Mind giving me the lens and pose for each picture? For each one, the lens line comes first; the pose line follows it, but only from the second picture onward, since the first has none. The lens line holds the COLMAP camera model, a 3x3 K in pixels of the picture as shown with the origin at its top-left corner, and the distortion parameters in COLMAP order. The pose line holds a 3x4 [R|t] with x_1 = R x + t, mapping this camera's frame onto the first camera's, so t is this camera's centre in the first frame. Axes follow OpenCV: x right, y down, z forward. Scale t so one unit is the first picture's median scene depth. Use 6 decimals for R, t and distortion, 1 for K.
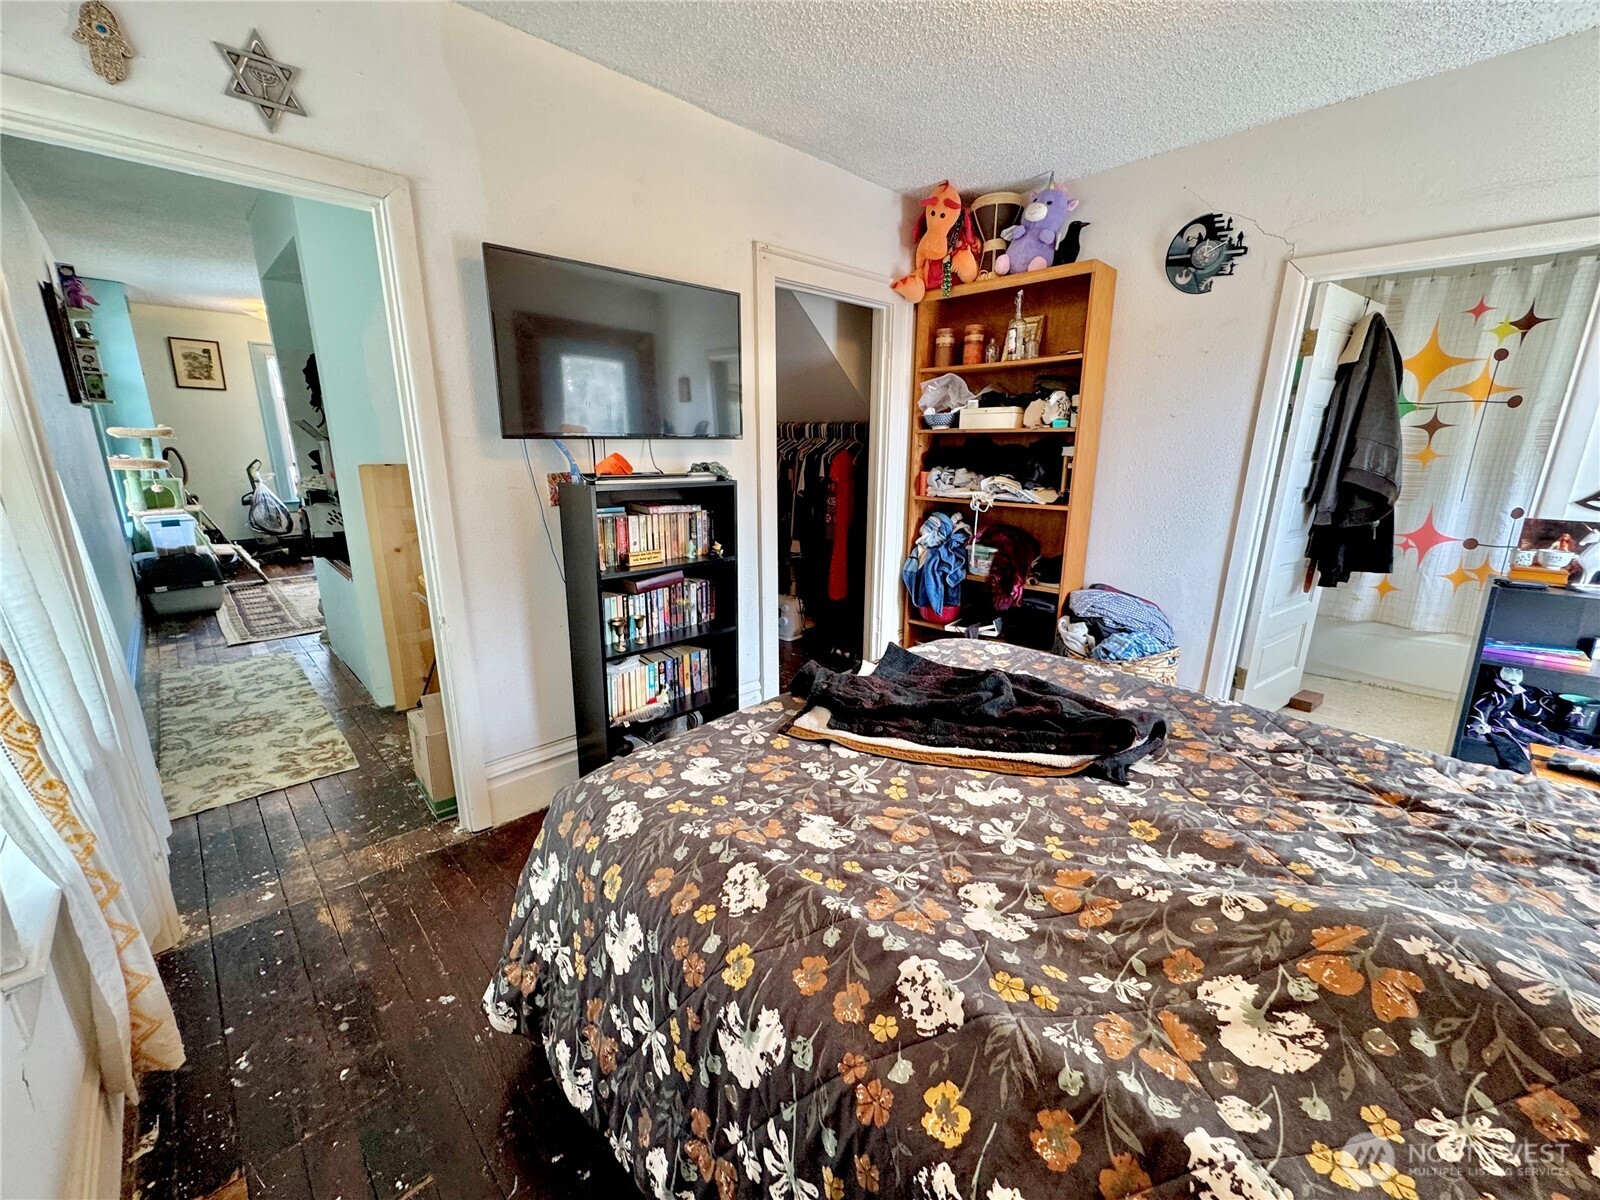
lens RADIAL K [[636.5, 0, 799.6], [0, 636.5, 600.0], [0, 0, 1]] dist [-0.002001, 0.000454]
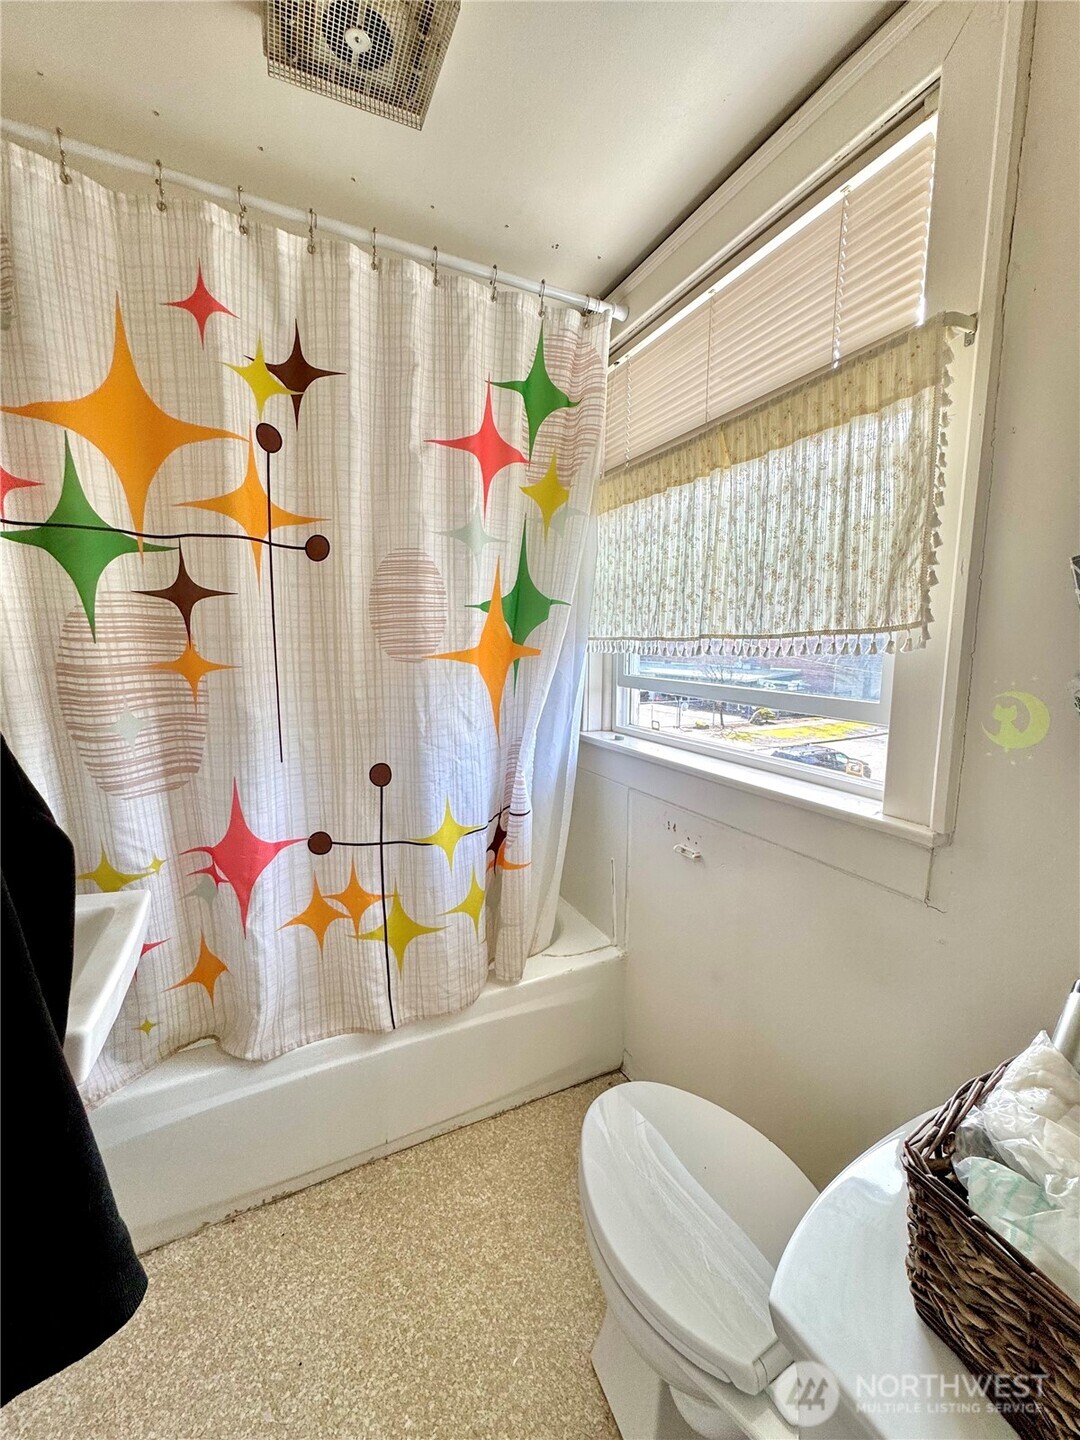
lens RADIAL K [[572.8, 0, 543.4], [0, 572.8, 718.1], [0, 0, 1]] dist [-0.002001, 0.000454]
pose [[0.286761, -0.127009, 0.949546, 0.874647], [0.227827, 0.971778, 0.061179, -0.205299], [-0.930518, 0.198789, 0.307604, 0.854579]]
